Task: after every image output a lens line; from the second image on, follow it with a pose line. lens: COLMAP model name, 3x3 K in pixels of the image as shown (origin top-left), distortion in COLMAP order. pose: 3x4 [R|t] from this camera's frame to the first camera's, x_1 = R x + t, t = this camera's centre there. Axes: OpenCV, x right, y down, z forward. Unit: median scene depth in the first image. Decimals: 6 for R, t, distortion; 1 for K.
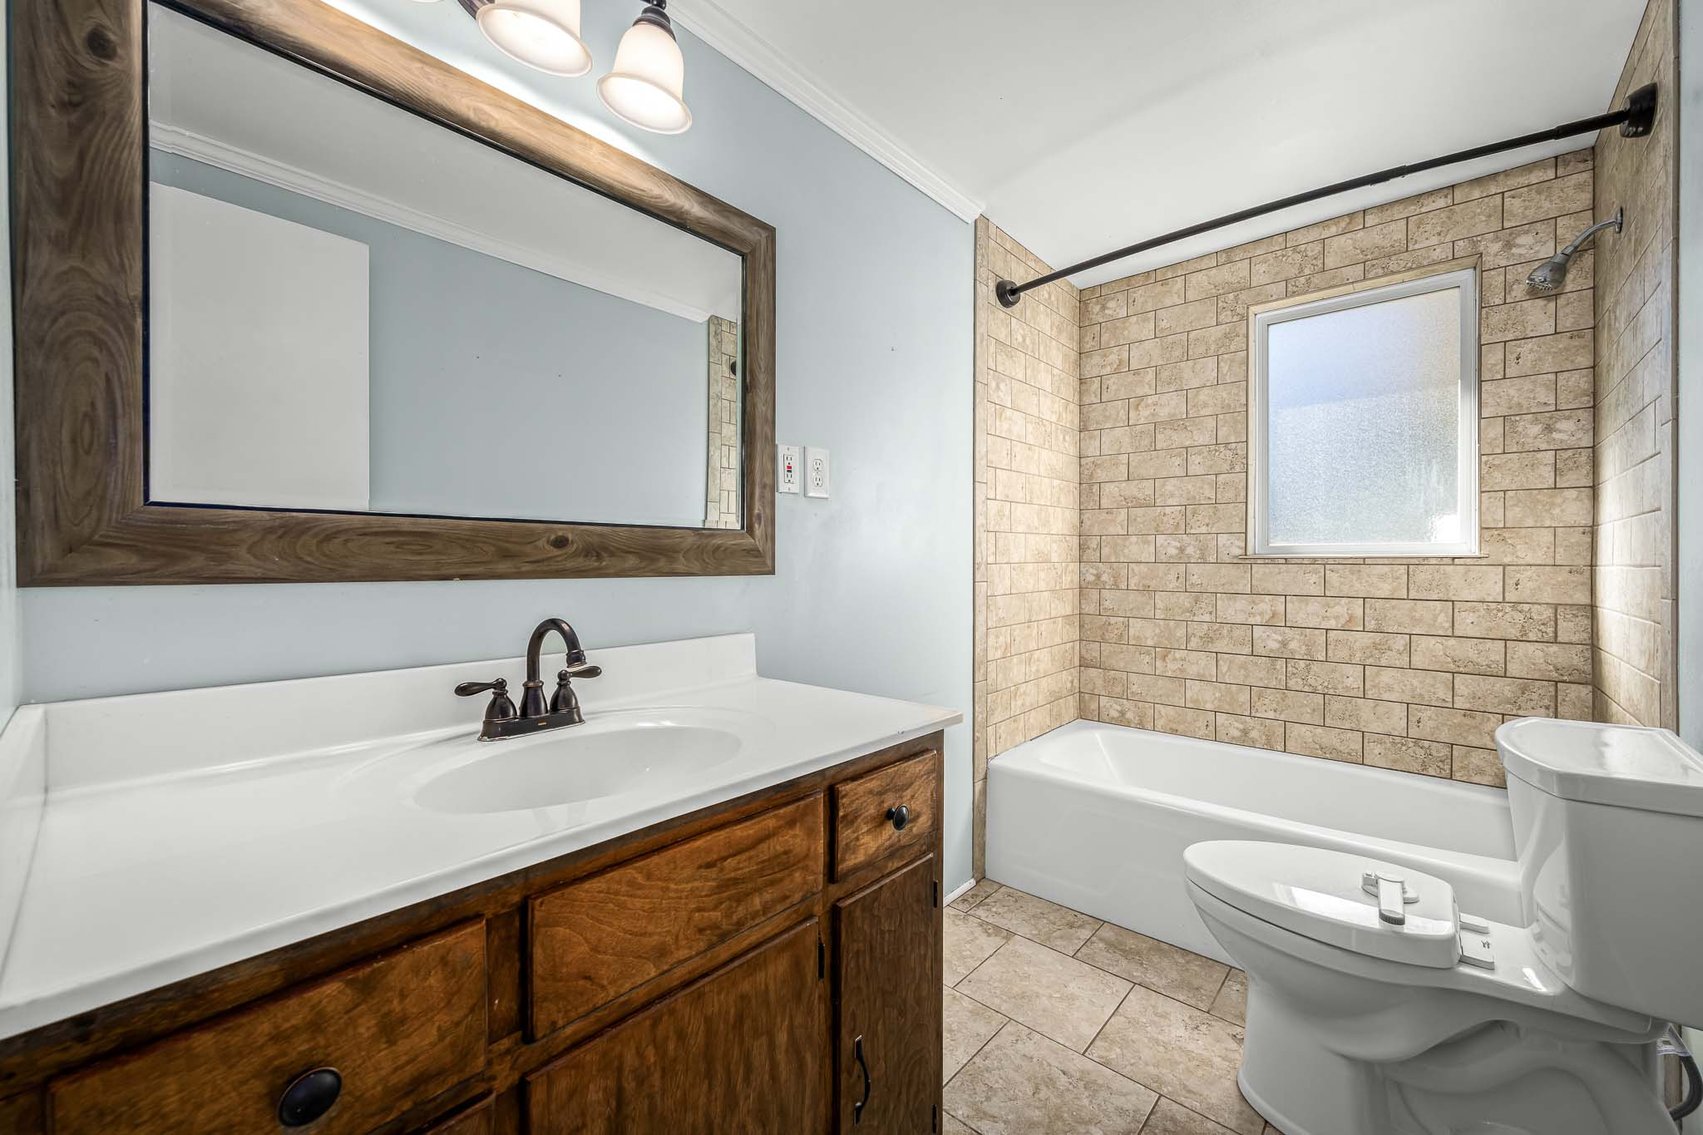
lens RADIAL K [[681.2, 0, 857.2], [0, 681.2, 562.8], [0, 0, 1]] dist [0.001917, -0.000026]
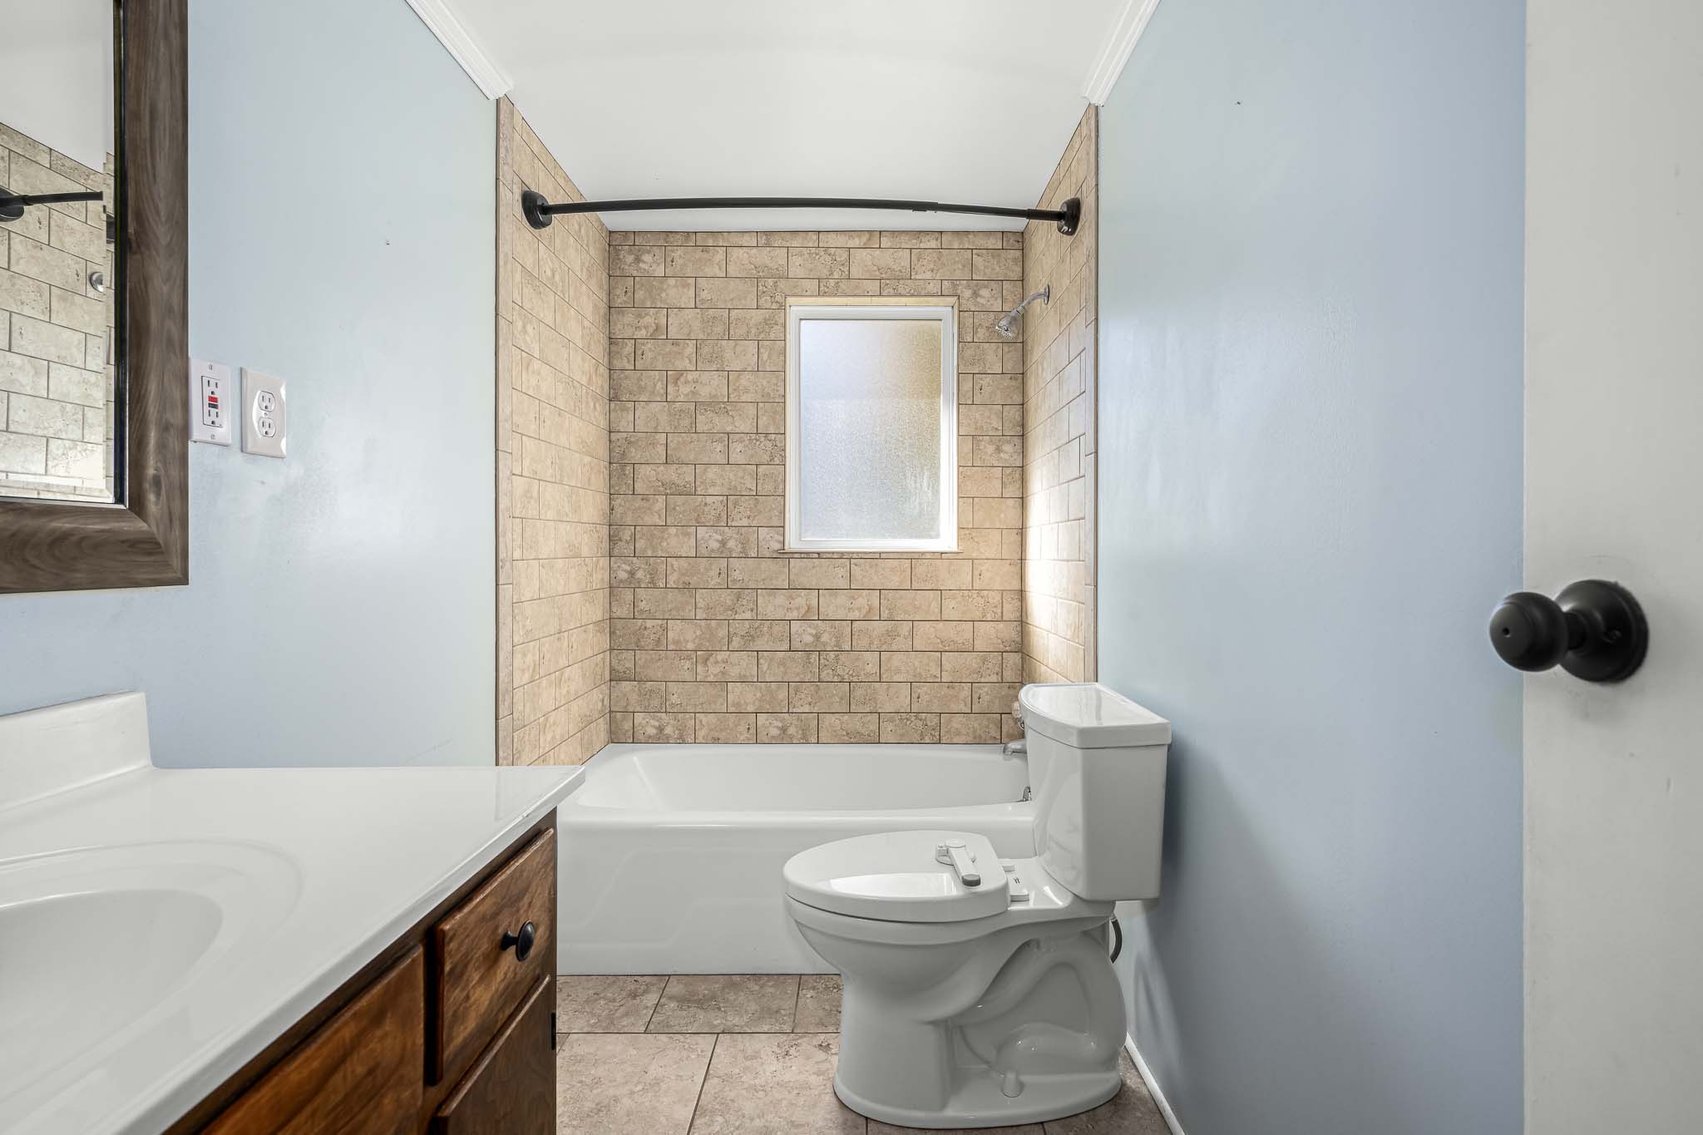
lens RADIAL K [[776.2, 0, 853.7], [0, 776.2, 557.2], [0, 0, 1]] dist [0.001811, -0.000507]
pose [[0.739376, -0.004359, 0.673278, -0.137517], [0.000454, 0.999982, 0.005976, -0.008592], [-0.673292, -0.004113, 0.739365, 0.134354]]
